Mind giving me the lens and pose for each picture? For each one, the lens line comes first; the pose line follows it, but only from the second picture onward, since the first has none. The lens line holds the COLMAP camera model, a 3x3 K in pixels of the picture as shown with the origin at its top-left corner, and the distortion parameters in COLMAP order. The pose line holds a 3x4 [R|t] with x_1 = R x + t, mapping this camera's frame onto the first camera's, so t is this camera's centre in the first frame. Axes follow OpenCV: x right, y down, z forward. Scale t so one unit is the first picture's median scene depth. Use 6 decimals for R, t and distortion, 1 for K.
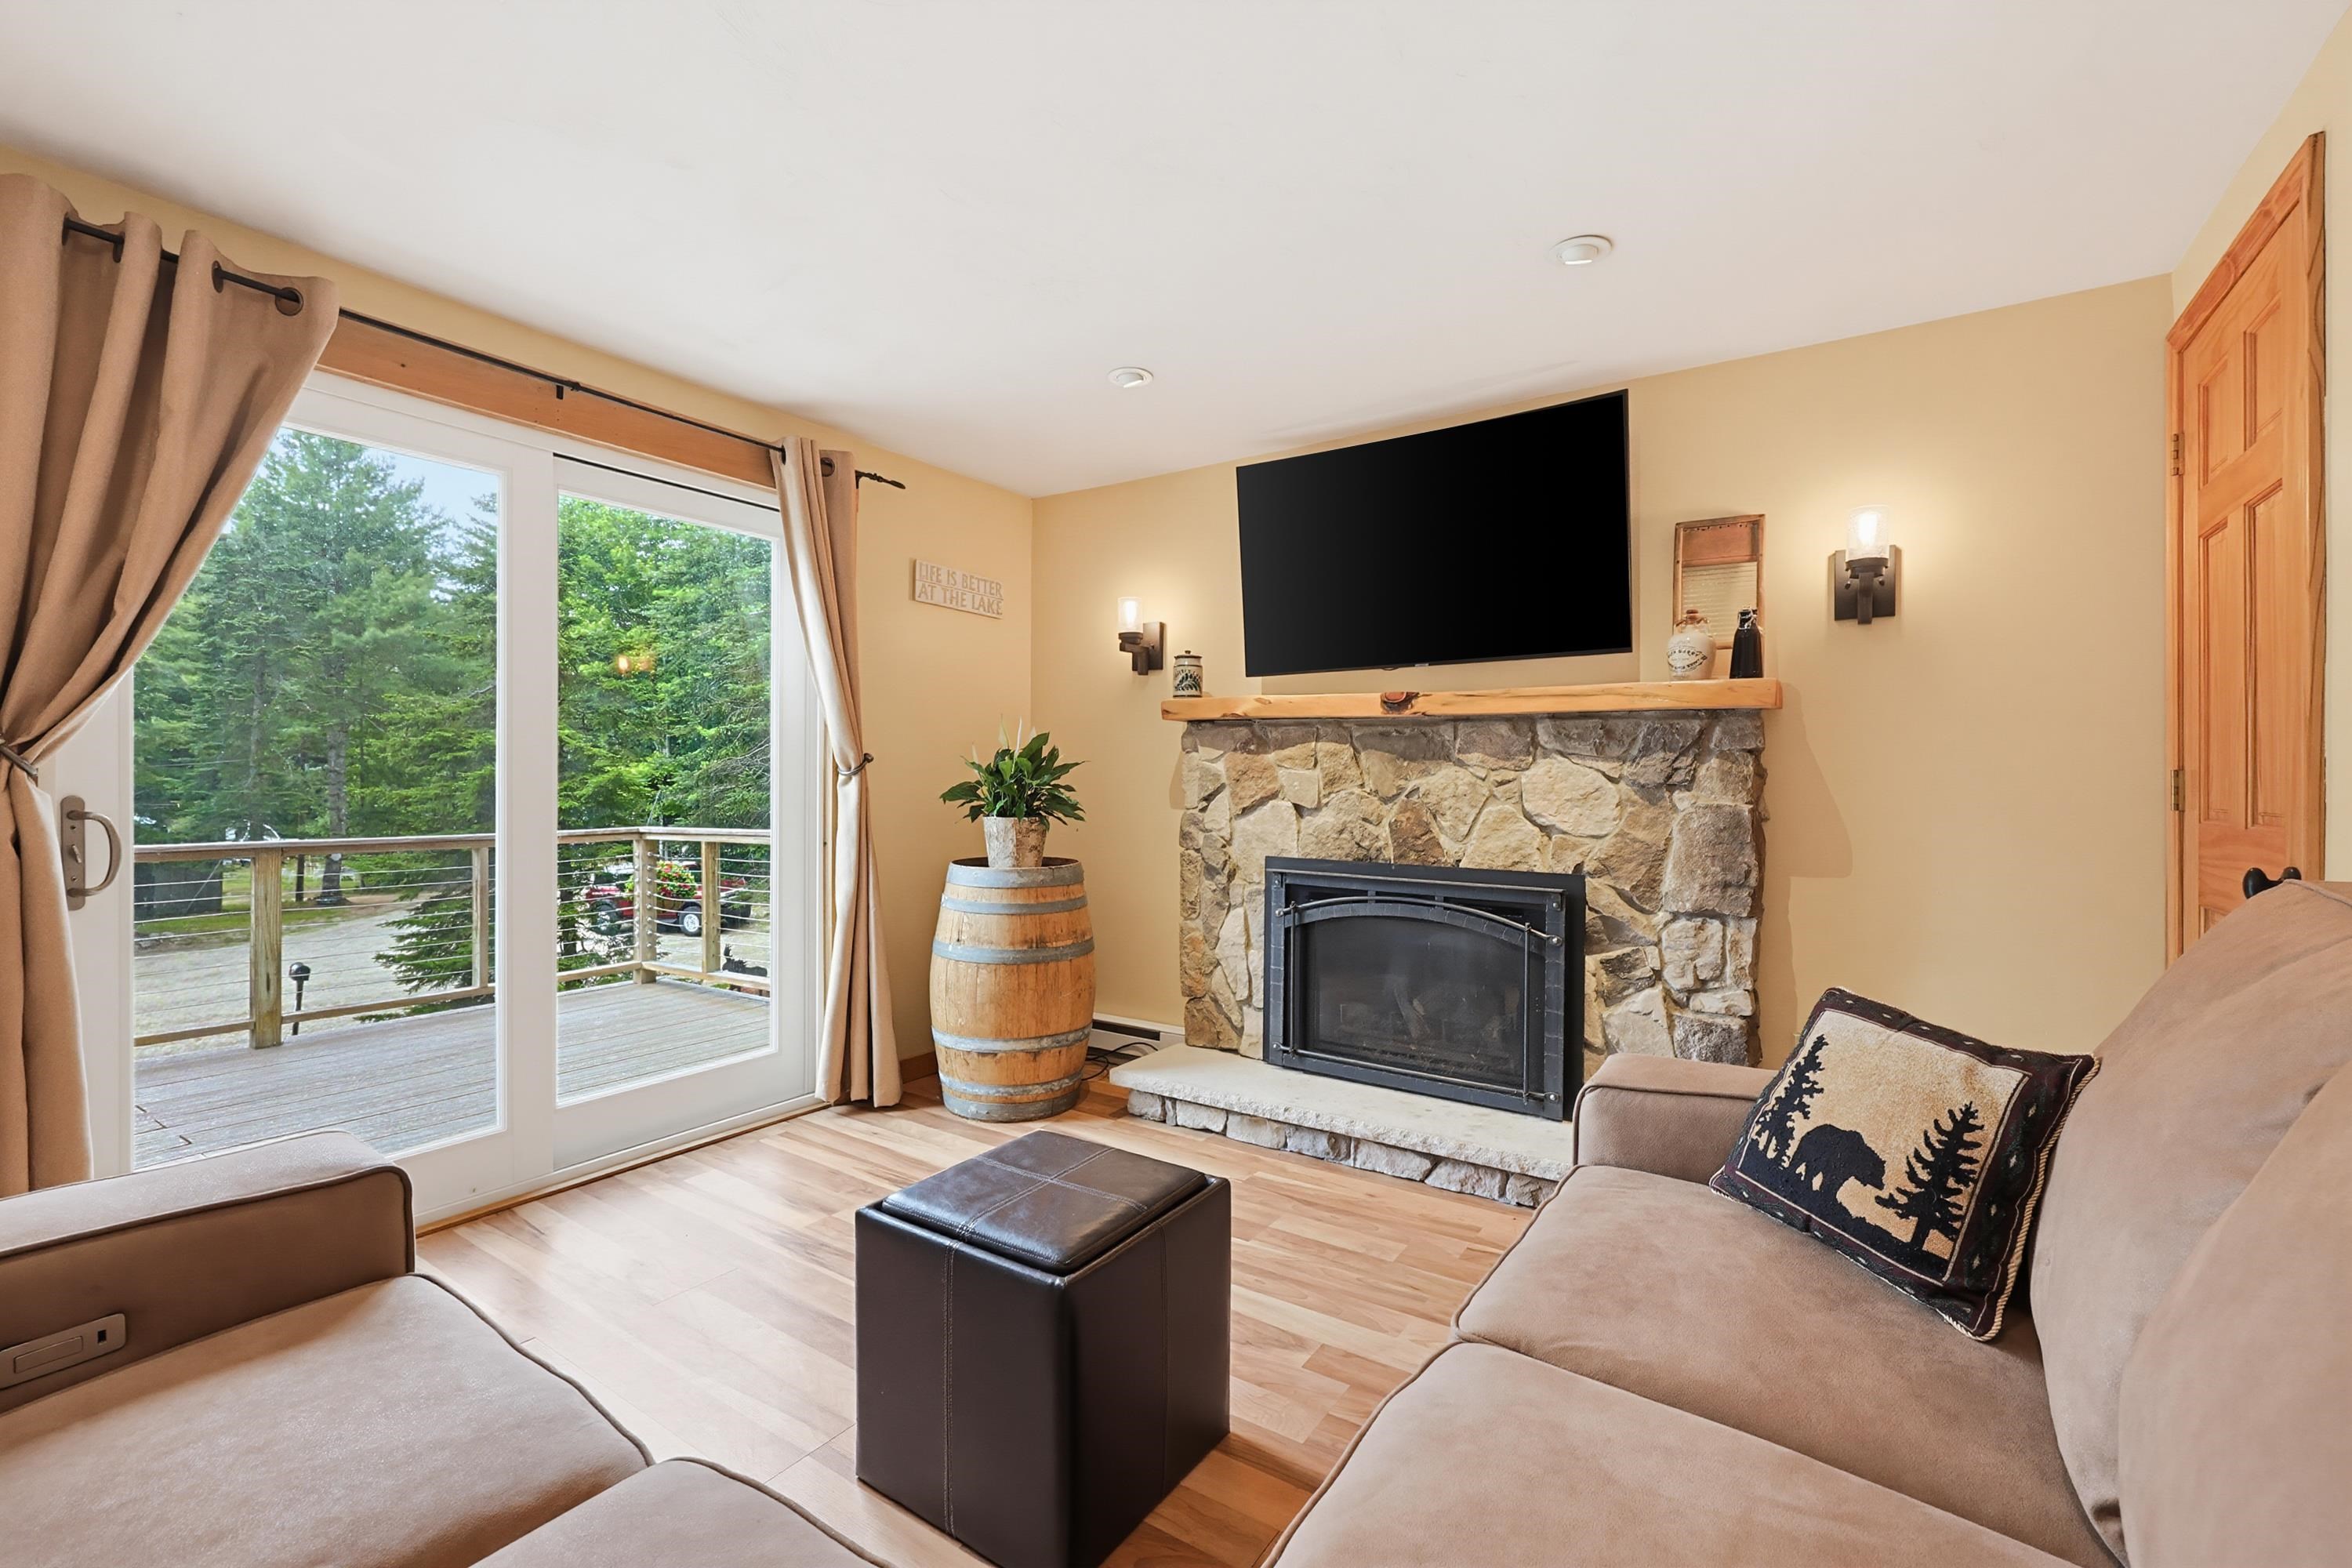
lens RADIAL K [[1007.2, 0, 1182.4], [0, 1007.2, 780.1], [0, 0, 1]] dist [-0.002289, 0.000264]
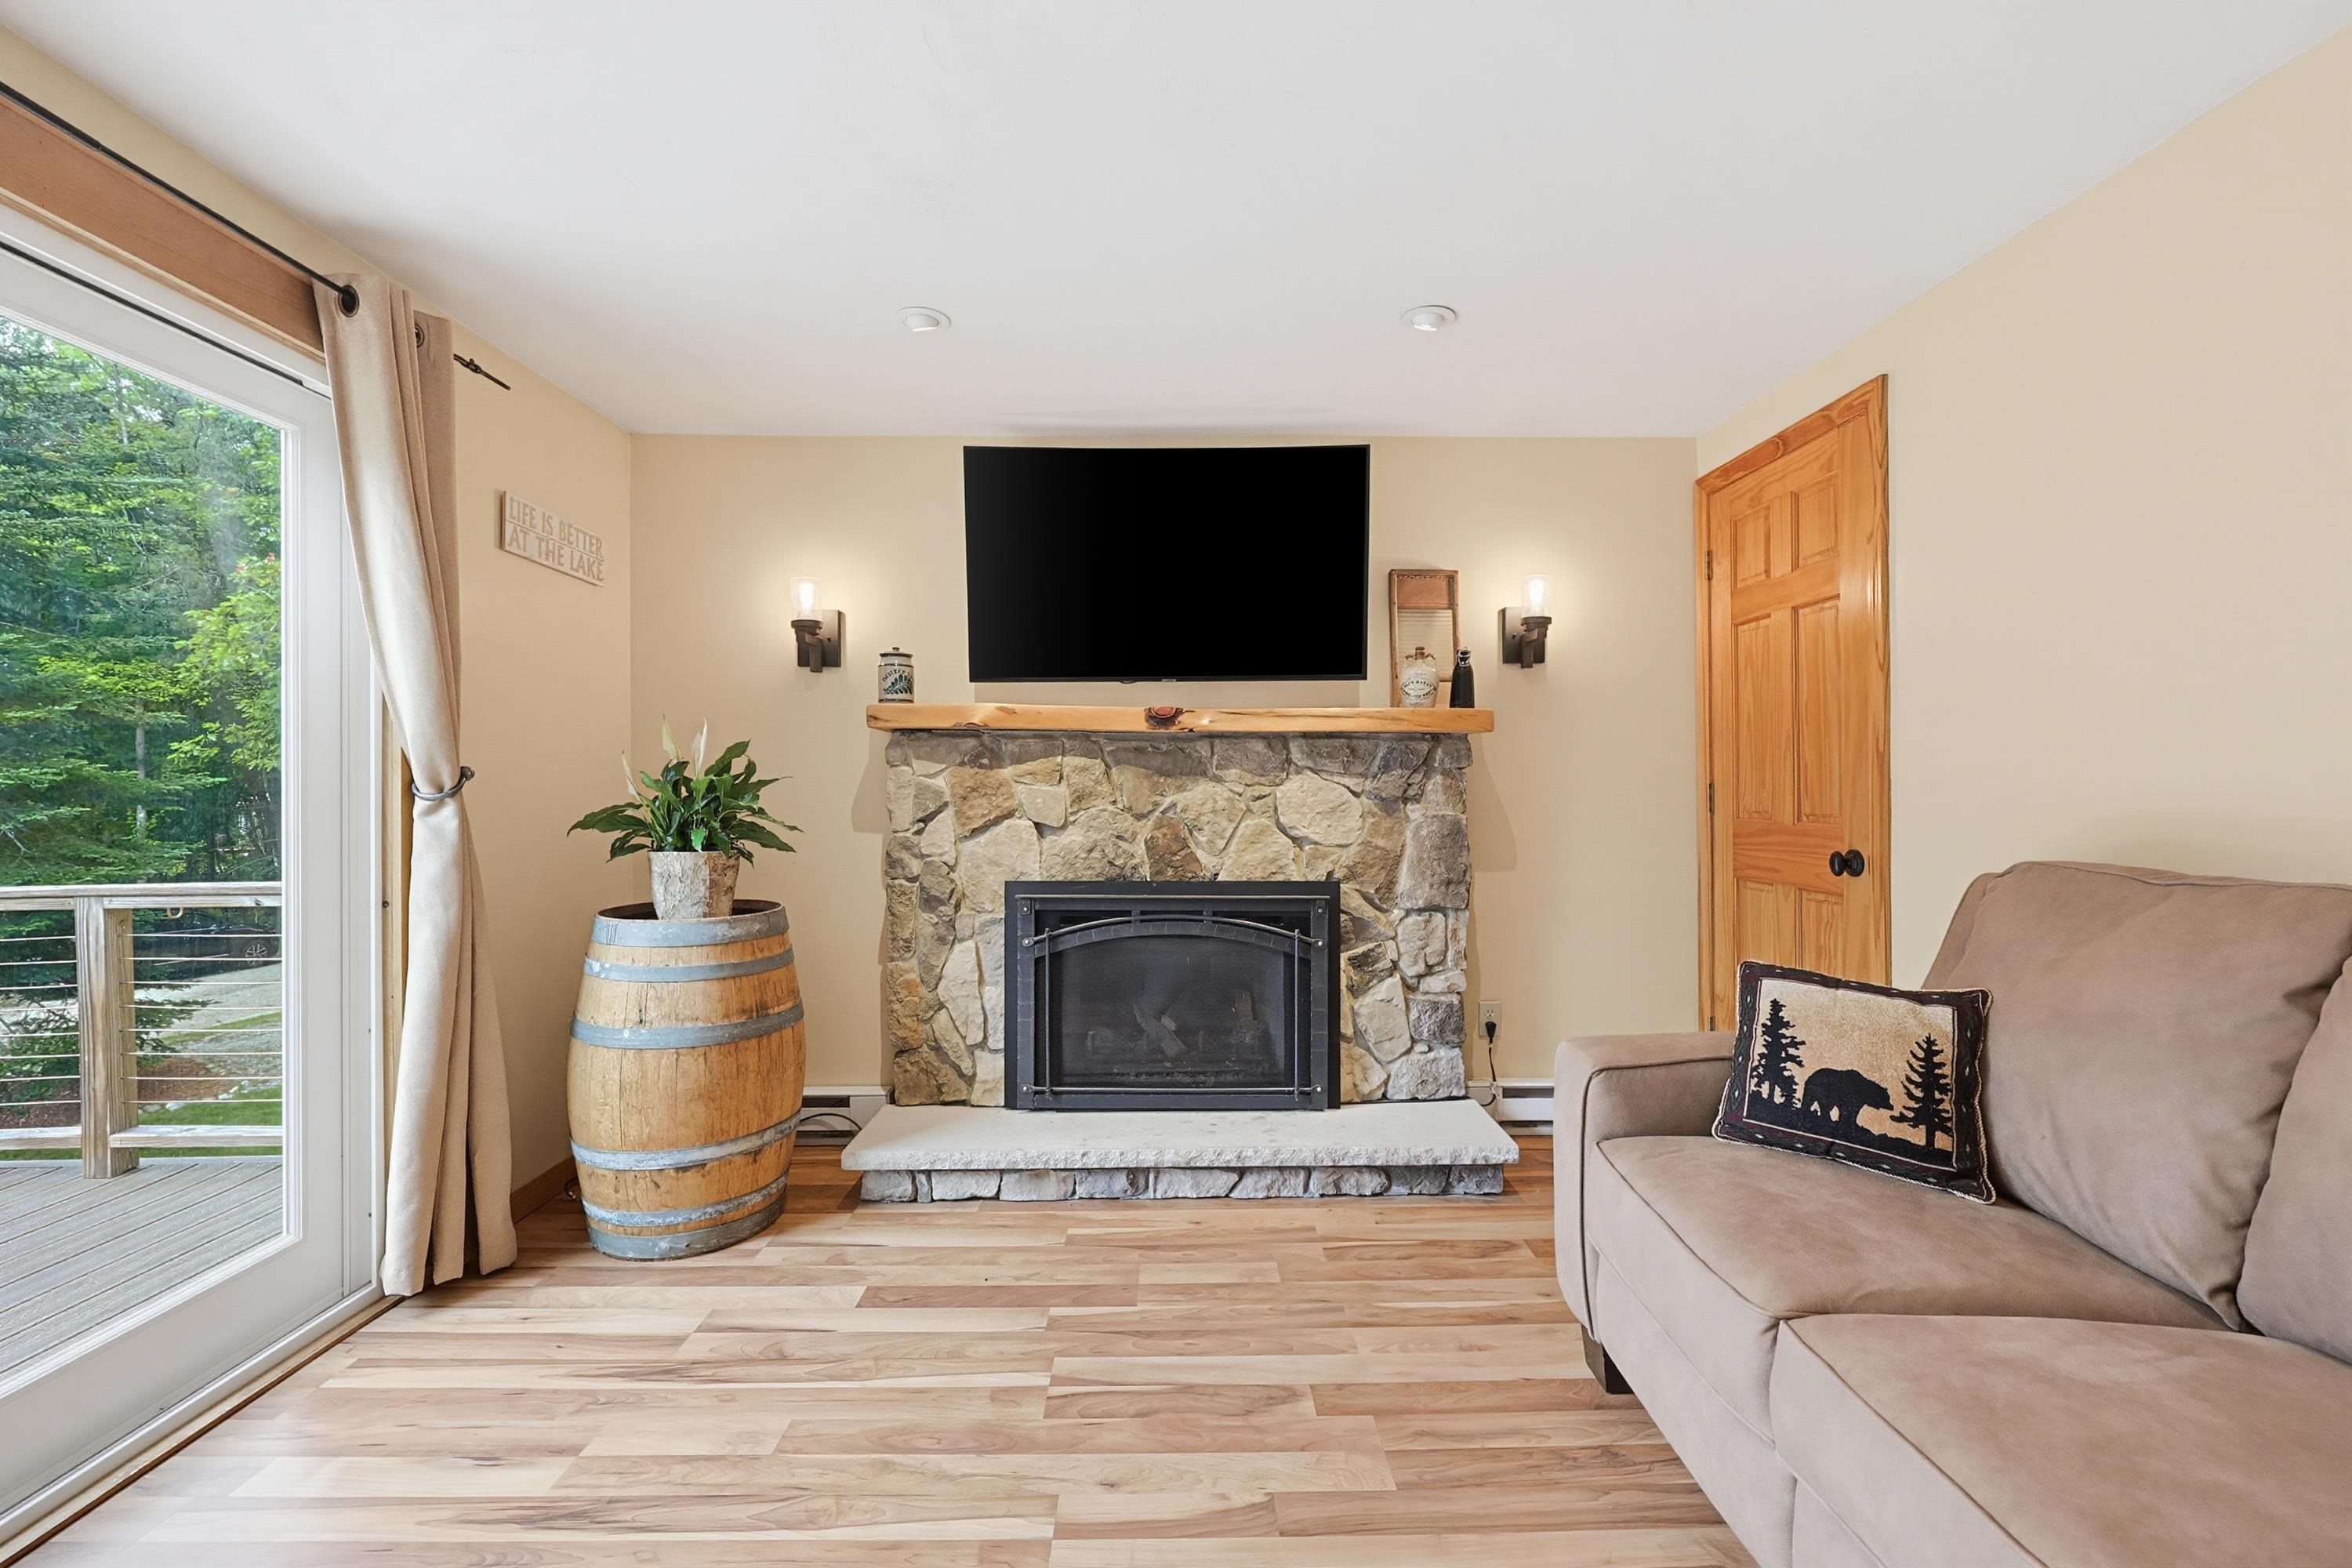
lens RADIAL K [[1007.2, 0, 1183.4], [0, 1007.2, 785.9], [0, 0, 1]] dist [-0.002289, 0.000264]
pose [[0.821796, -0.007862, 0.569727, -0.326775], [0.008230, 0.999964, 0.001927, -0.011697], [-0.569722, 0.003105, 0.821831, 0.175999]]
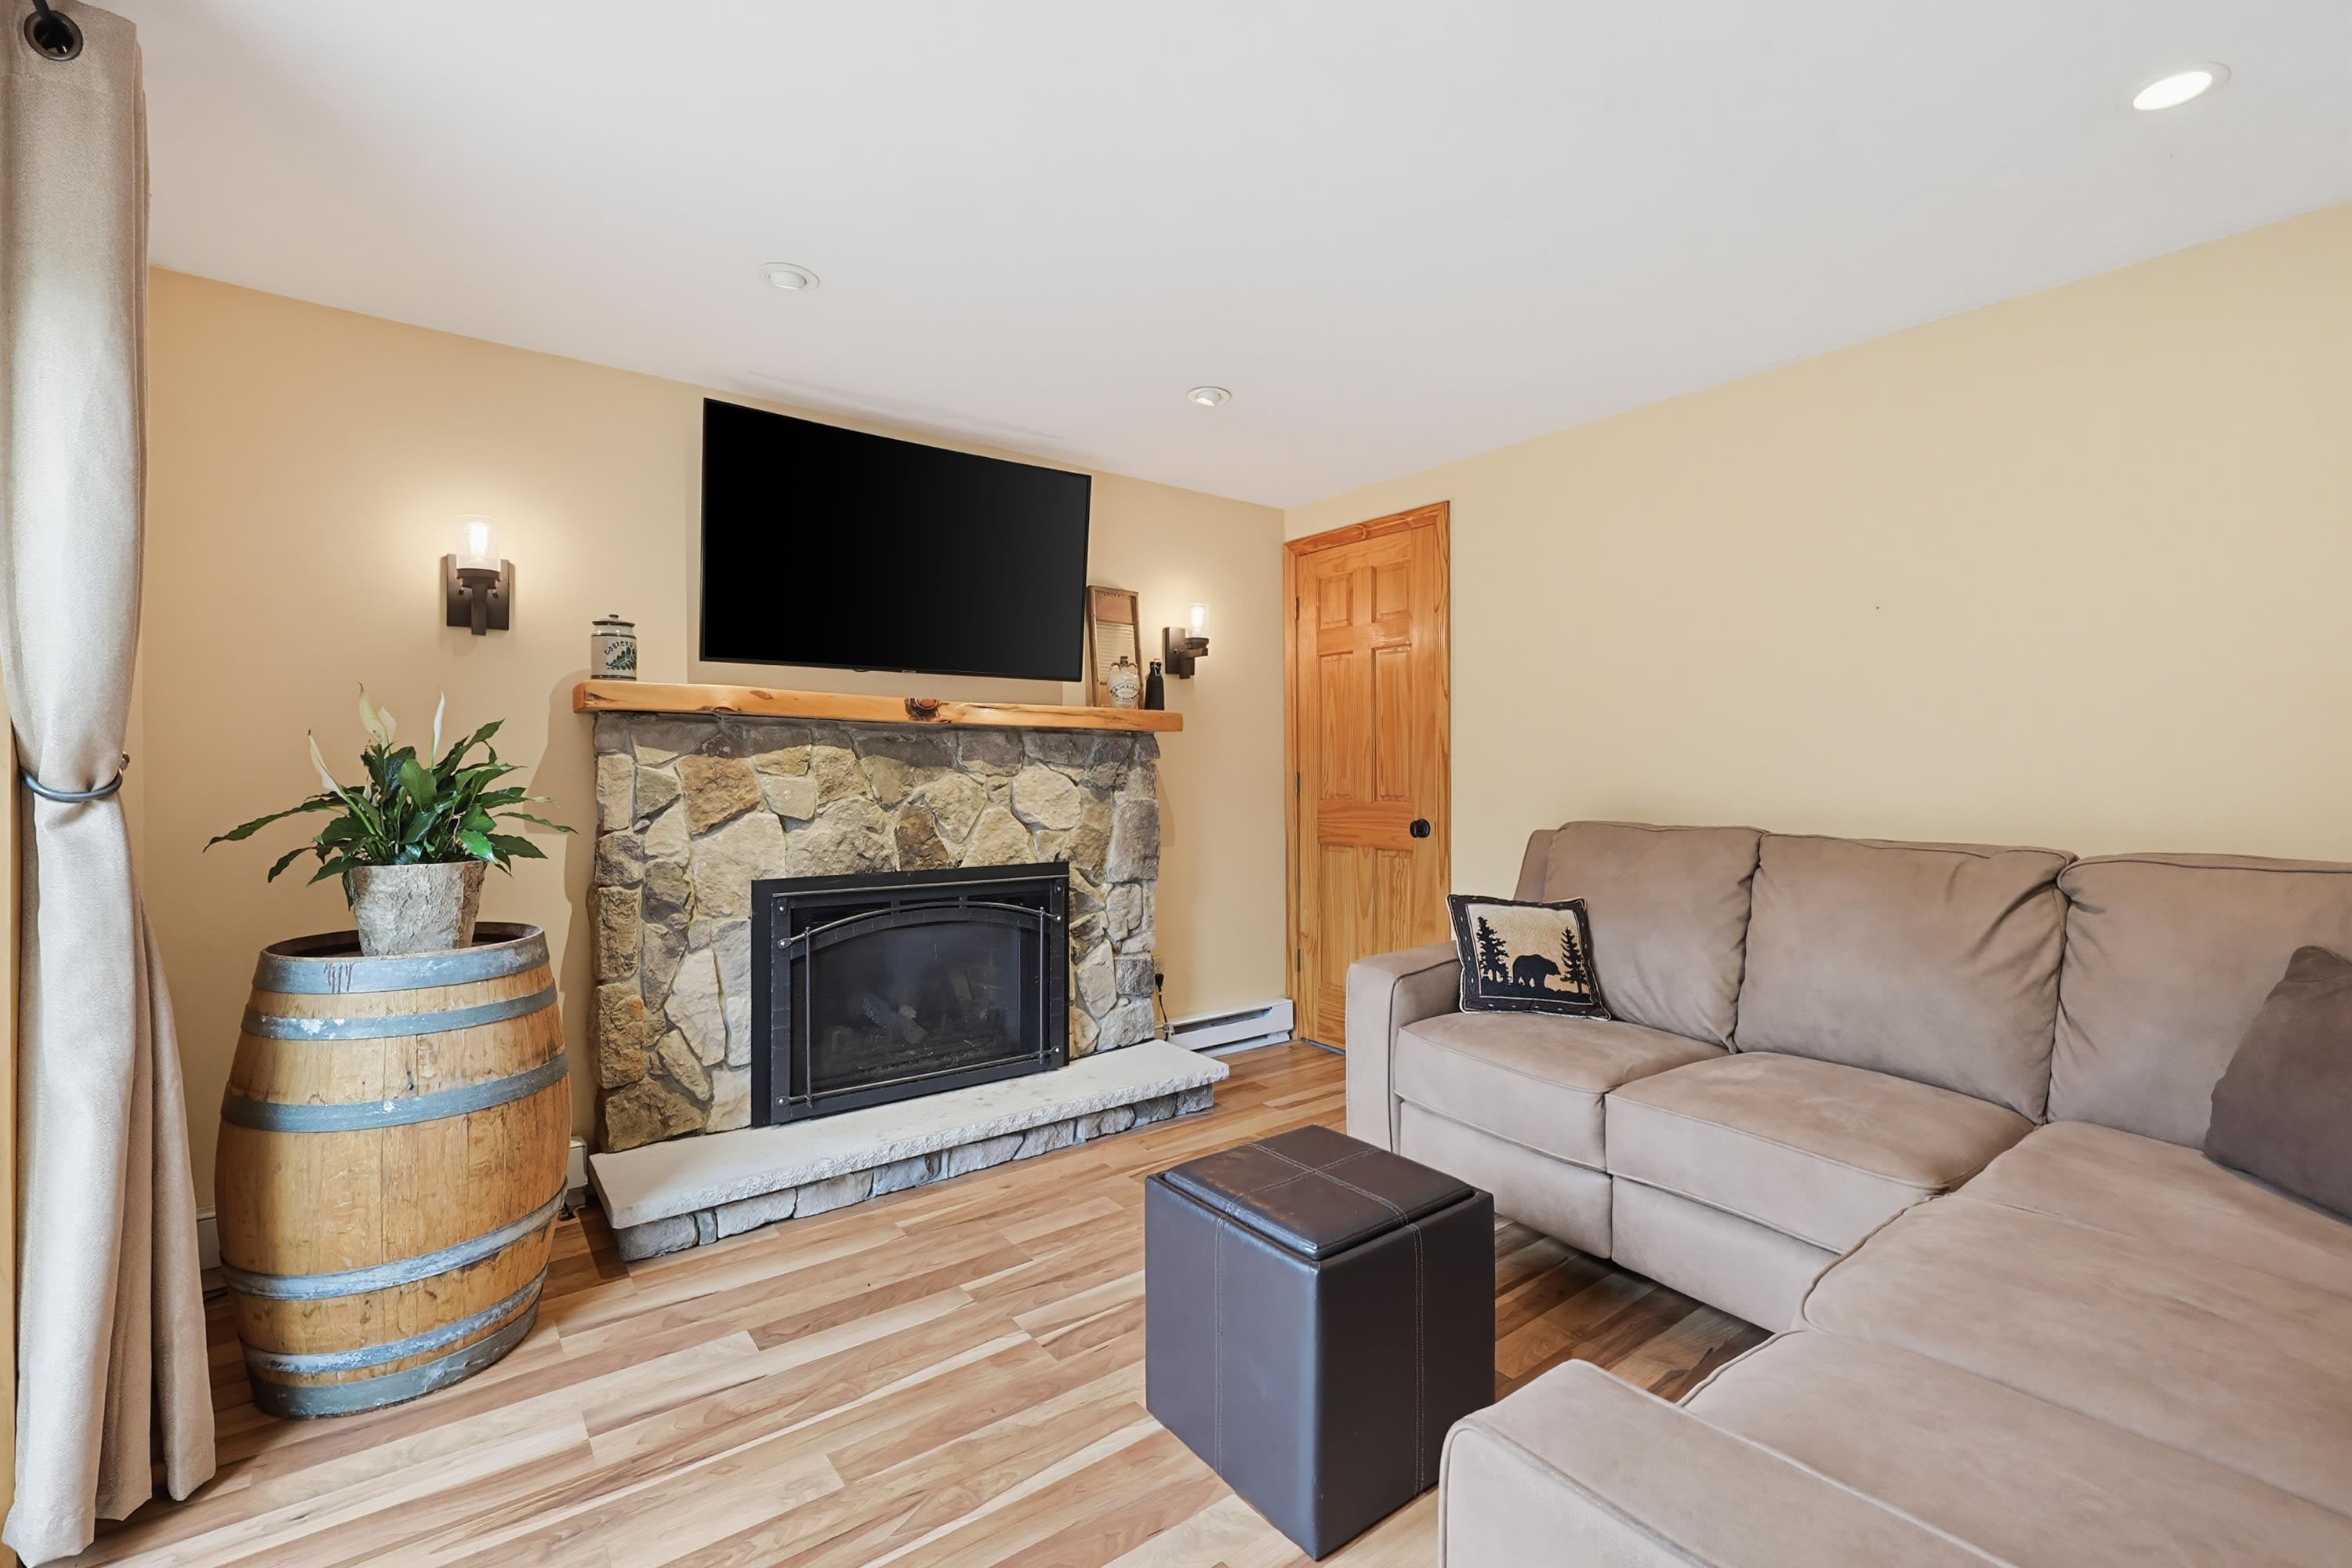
lens RADIAL K [[1007.2, 0, 1188.5], [0, 1007.2, 767.8], [0, 0, 1]] dist [-0.002289, 0.000264]
pose [[0.316463, -0.003159, 0.948600, -0.641793], [0.005474, 0.999984, 0.001504, -0.018313], [-0.948589, 0.004716, 0.316475, 0.426077]]
